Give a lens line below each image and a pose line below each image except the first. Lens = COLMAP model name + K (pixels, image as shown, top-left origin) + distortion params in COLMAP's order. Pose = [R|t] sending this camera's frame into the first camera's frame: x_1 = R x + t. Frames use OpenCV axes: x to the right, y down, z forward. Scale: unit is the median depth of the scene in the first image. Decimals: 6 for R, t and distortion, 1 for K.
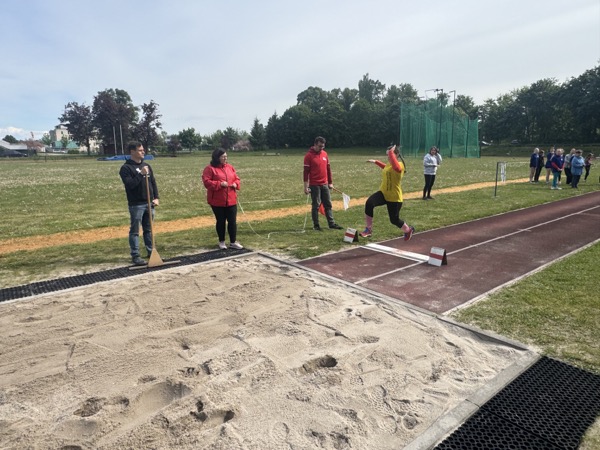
lens RADIAL K [[388.5, 0, 297.6], [0, 388.5, 229.2], [0, 0, 1]] dist [-0.015130, 0.012304]
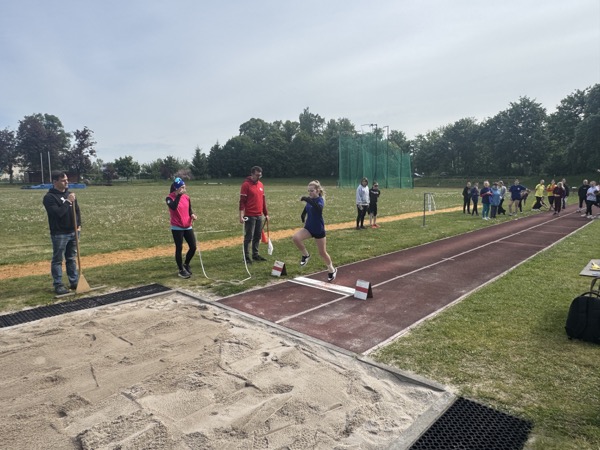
lens RADIAL K [[388.5, 0, 298.4], [0, 388.5, 229.6], [0, 0, 1]] dist [-0.015130, 0.012304]
pose [[0.989404, -0.009490, 0.144880, 0.002900], [0.020144, 0.997183, -0.072251, -0.000635], [-0.143786, 0.074404, 0.986808, 0.002246]]
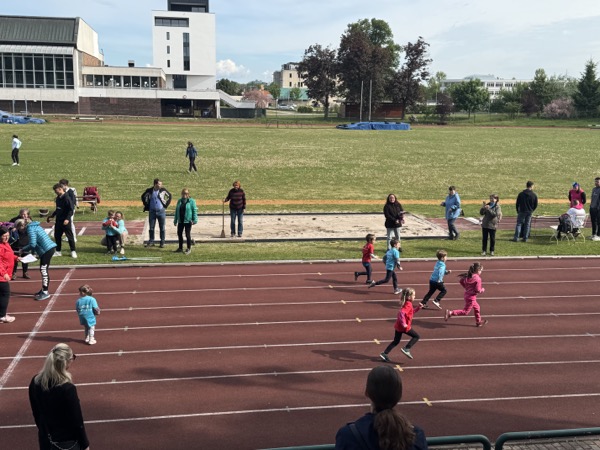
lens RADIAL K [[700.1, 0, 298.9], [0, 700.1, 225.4], [0, 0, 1]] dist [0.039932, 0.000000]
pose [[0.868202, 0.107284, -0.484475, 0.071455], [-0.122029, 0.992526, 0.001107, 0.011086], [0.480973, 0.058159, 0.874804, -0.156361]]
